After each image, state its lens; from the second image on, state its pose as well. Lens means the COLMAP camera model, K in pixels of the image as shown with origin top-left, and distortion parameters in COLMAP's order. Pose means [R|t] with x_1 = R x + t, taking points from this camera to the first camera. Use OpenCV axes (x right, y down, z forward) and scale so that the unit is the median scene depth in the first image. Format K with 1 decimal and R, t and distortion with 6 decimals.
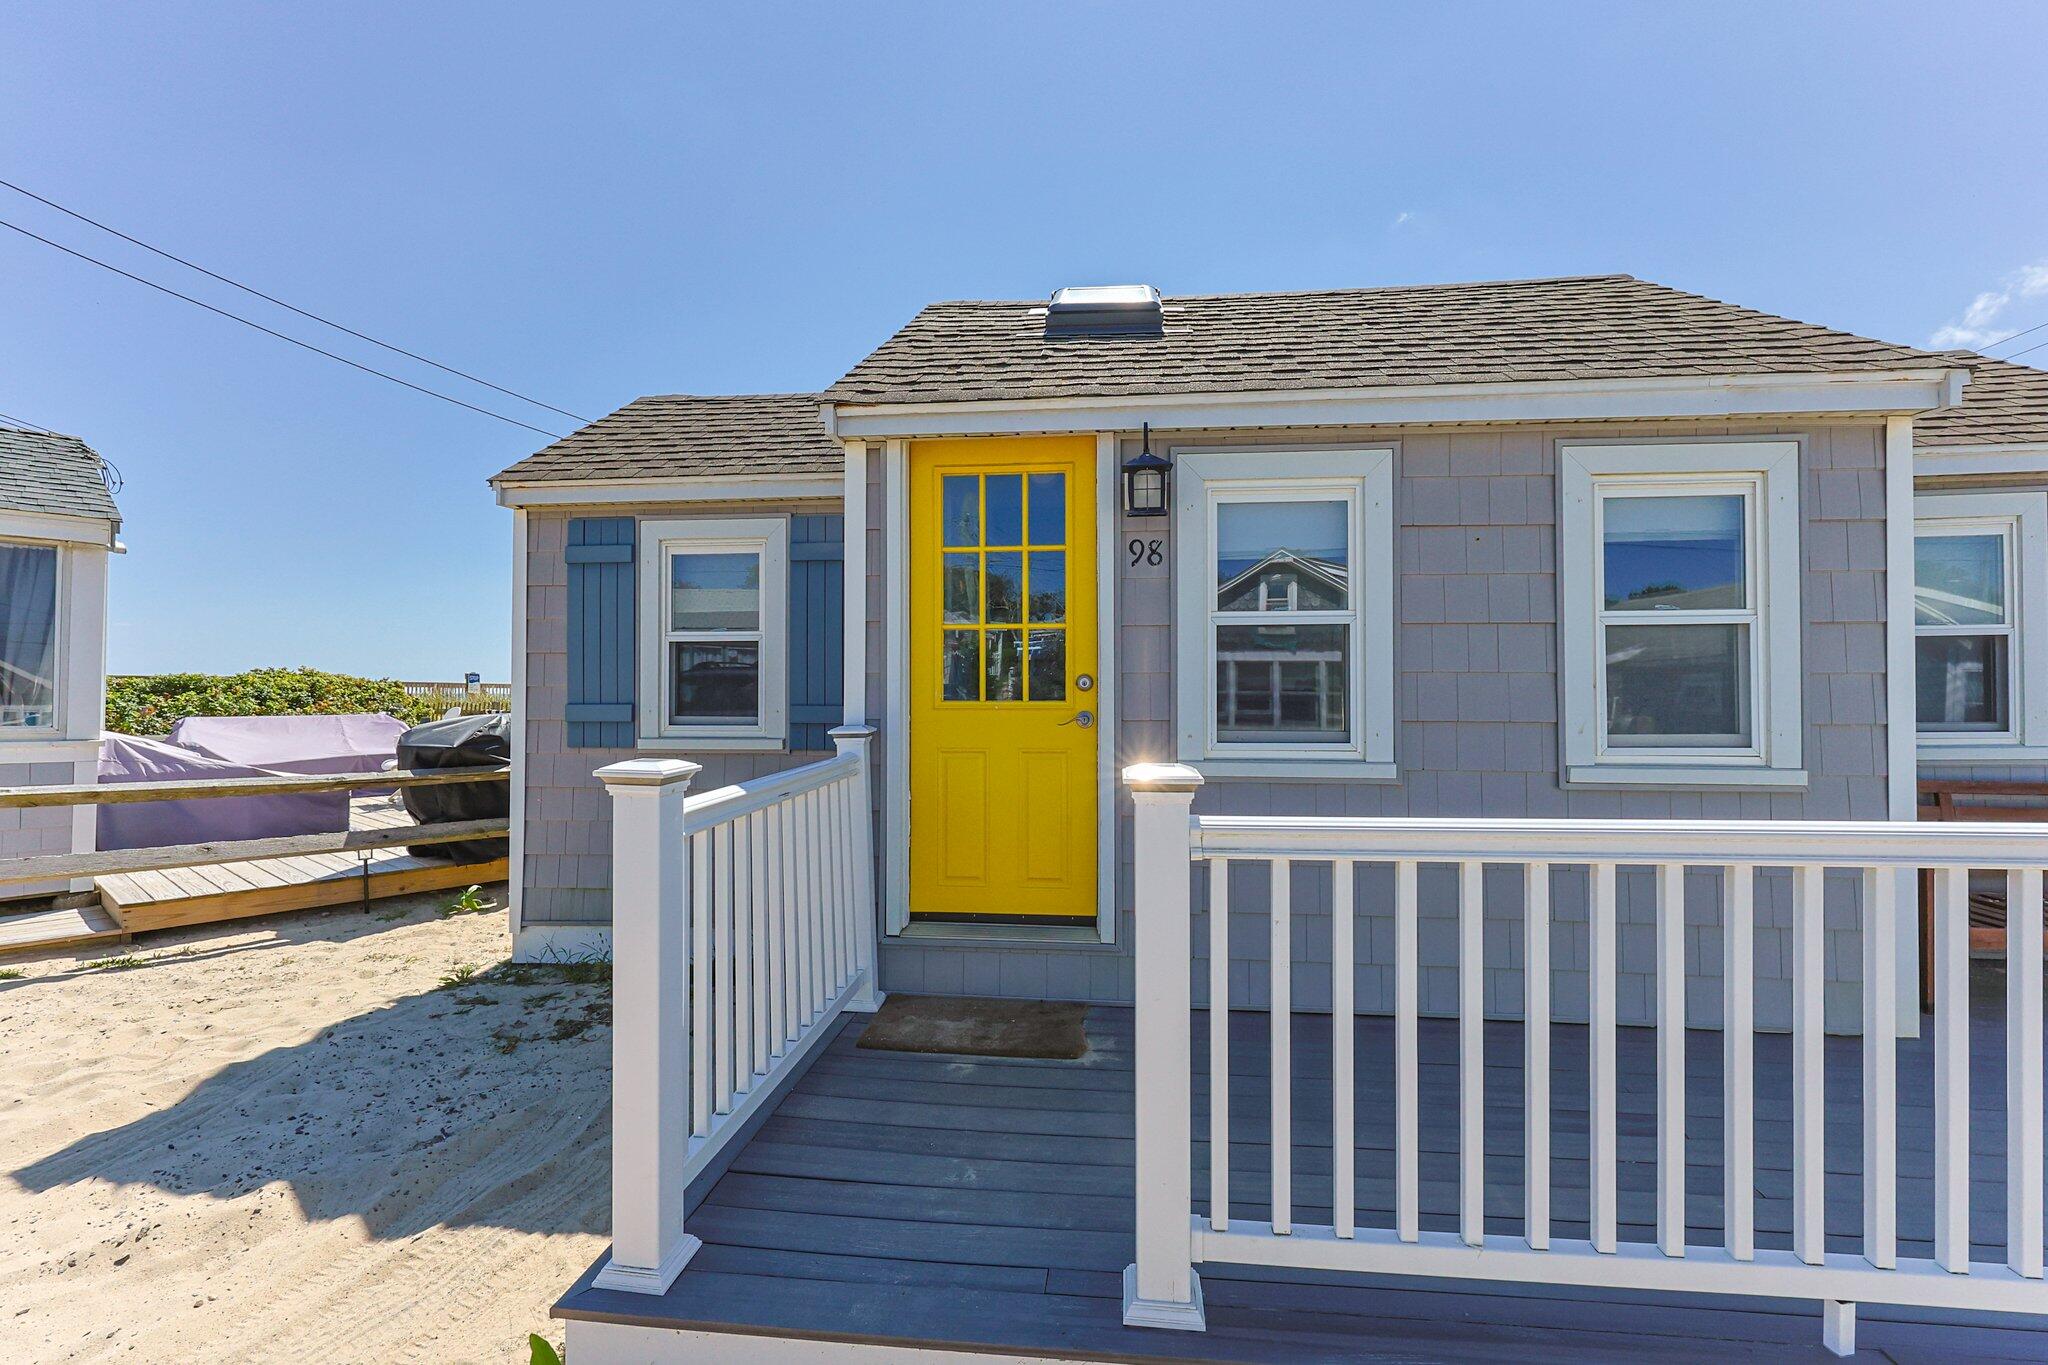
lens RADIAL K [[825.9, 0, 1016.0], [0, 825.9, 659.0], [0, 0, 1]] dist [-0.003126, 0.000220]
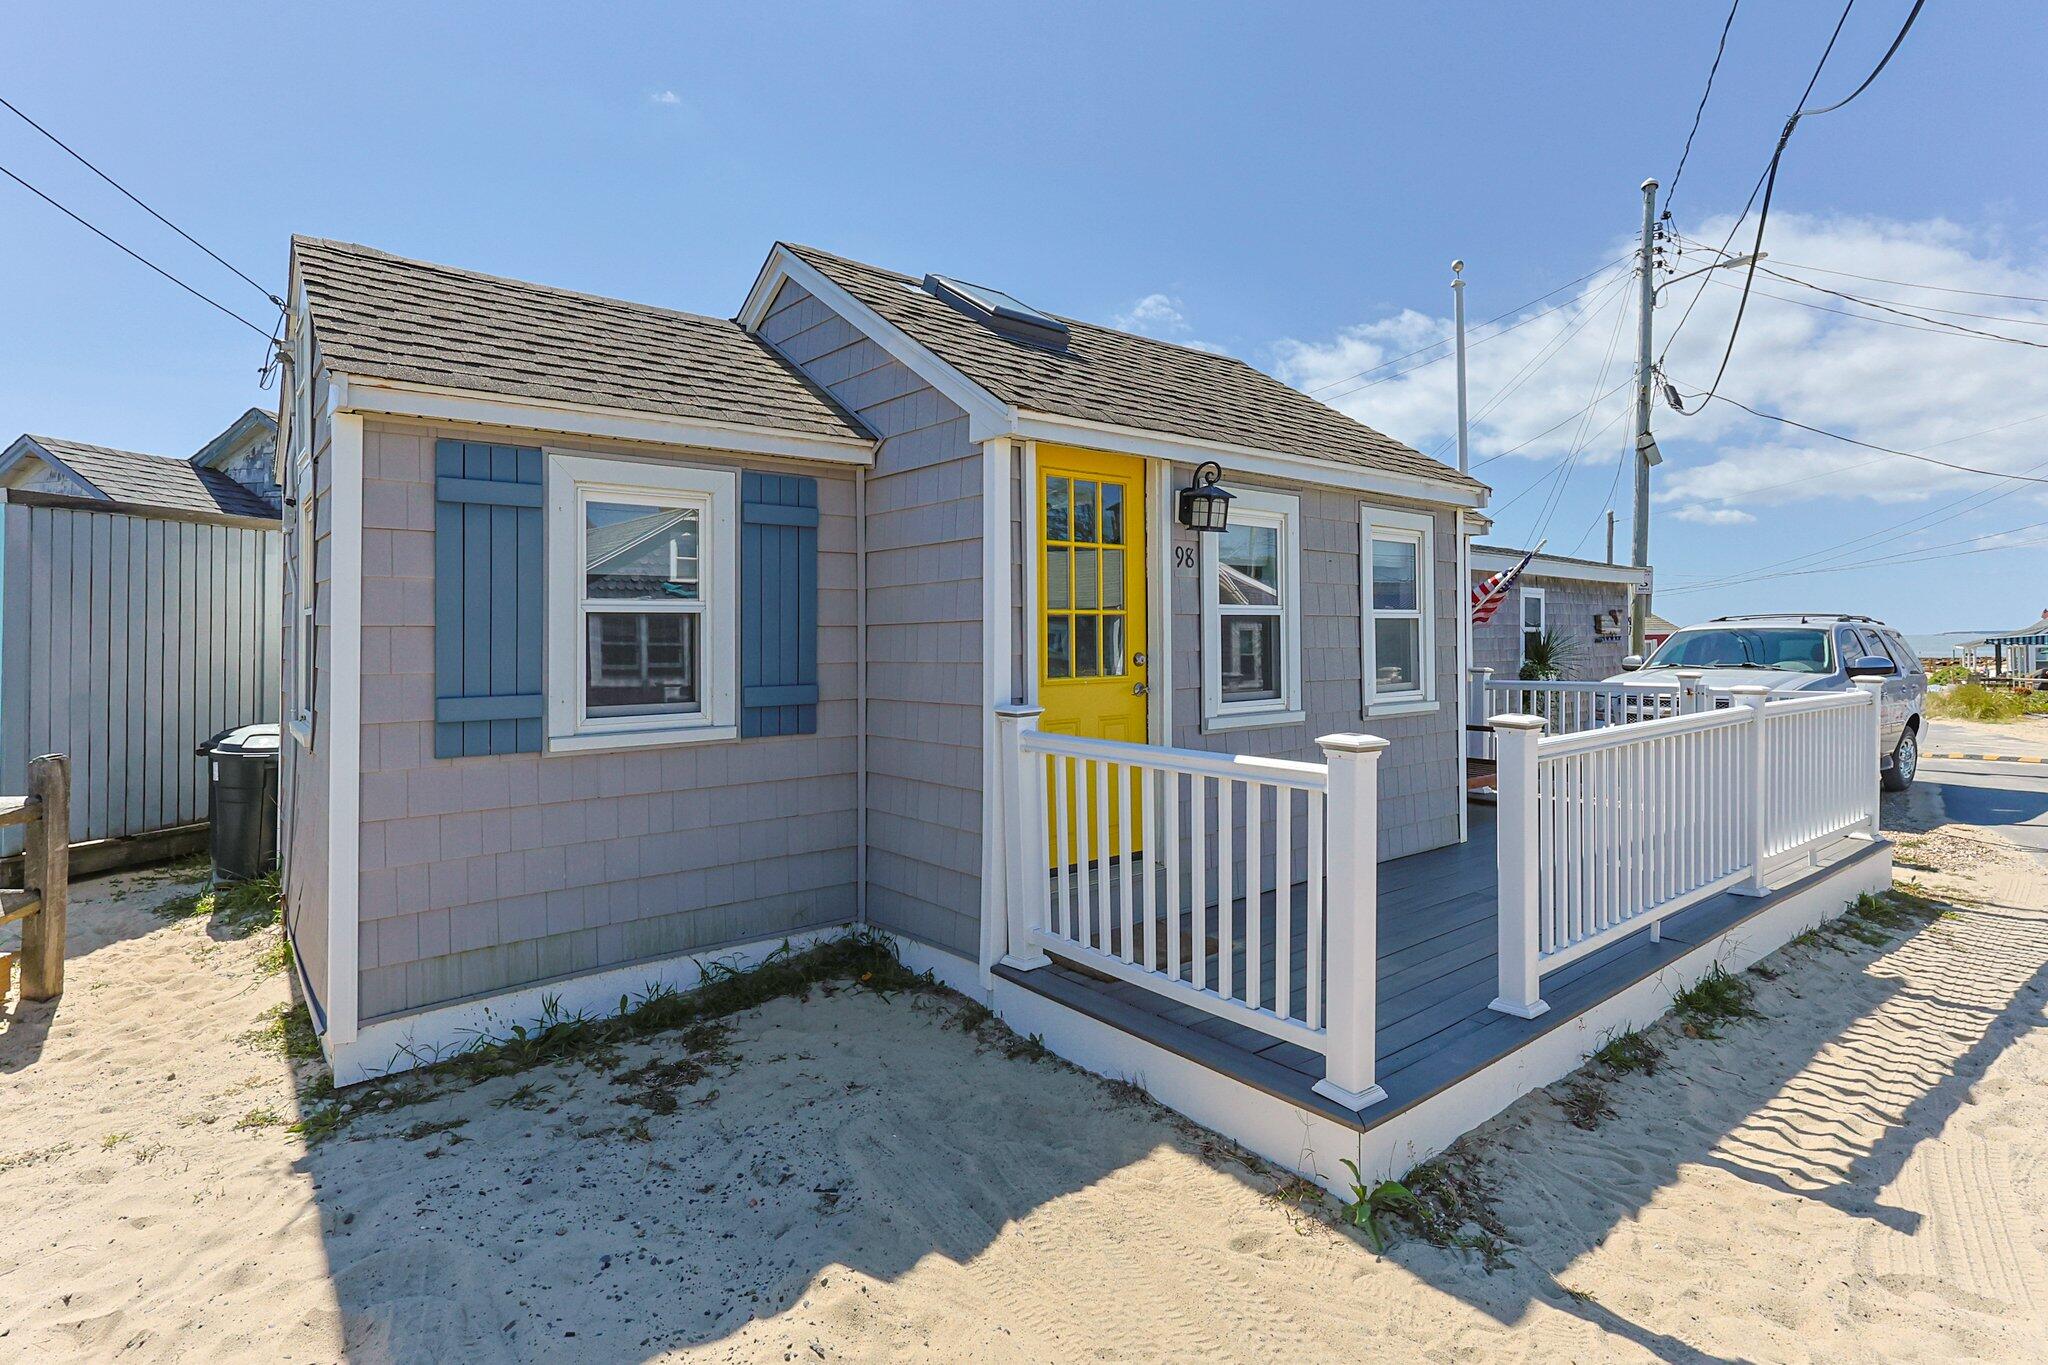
lens RADIAL K [[898.0, 0, 1030.0], [0, 898.0, 613.5], [0, 0, 1]] dist [-0.001847, -0.000435]
pose [[0.752798, 0.016885, 0.658035, -0.826659], [-0.010632, 0.999852, -0.013494, -0.016375], [-0.658166, 0.003162, 0.752867, 0.100346]]
